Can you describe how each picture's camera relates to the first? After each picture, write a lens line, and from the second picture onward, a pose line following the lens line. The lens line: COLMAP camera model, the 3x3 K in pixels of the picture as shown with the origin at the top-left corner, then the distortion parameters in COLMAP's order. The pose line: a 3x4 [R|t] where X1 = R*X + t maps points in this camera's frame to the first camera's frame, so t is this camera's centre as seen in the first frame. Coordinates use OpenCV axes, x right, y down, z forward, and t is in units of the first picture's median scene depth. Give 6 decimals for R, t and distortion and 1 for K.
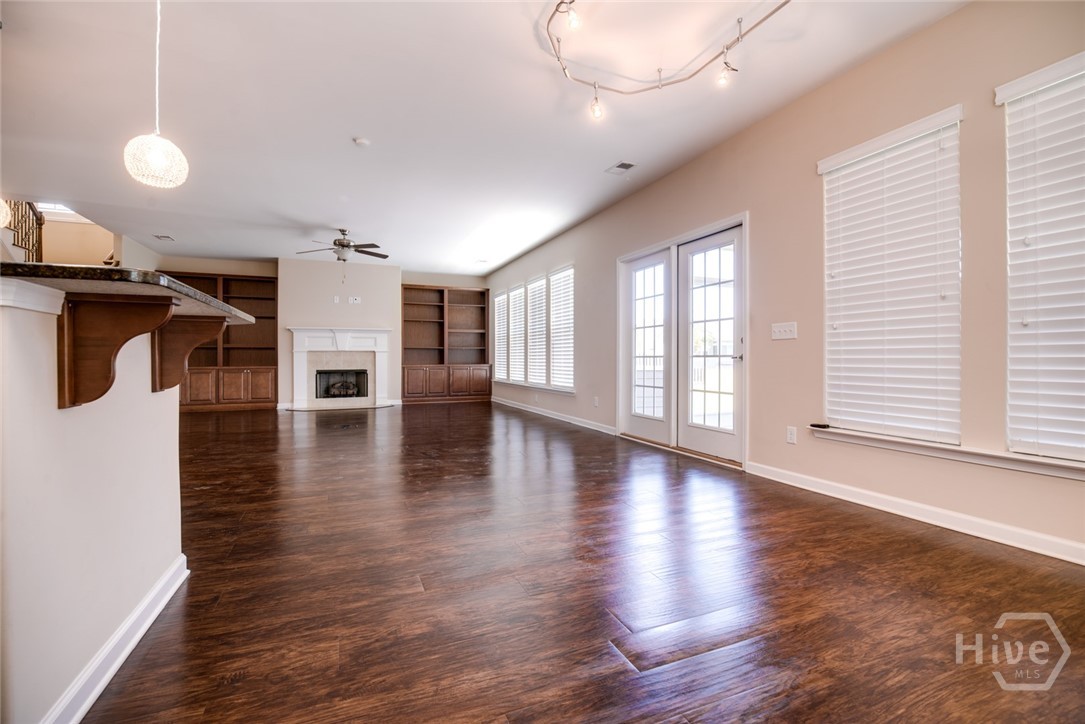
lens RADIAL K [[475.8, 0, 542.7], [0, 475.8, 356.6], [0, 0, 1]] dist [-0.002021, -0.003568]
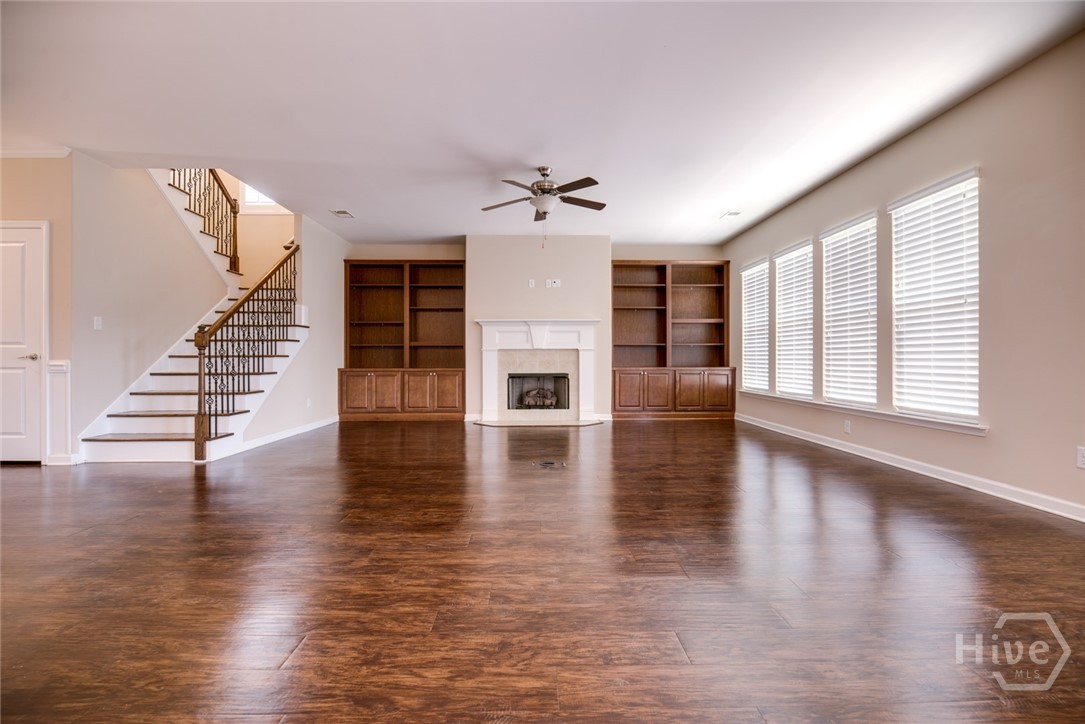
lens RADIAL K [[475.8, 0, 544.4], [0, 475.8, 355.9], [0, 0, 1]] dist [-0.002021, -0.003568]
pose [[0.931016, -0.001166, -0.364977, -0.128346], [0.000298, 0.999997, -0.002435, 0.000840], [0.364979, 0.002159, 0.931013, 0.278370]]
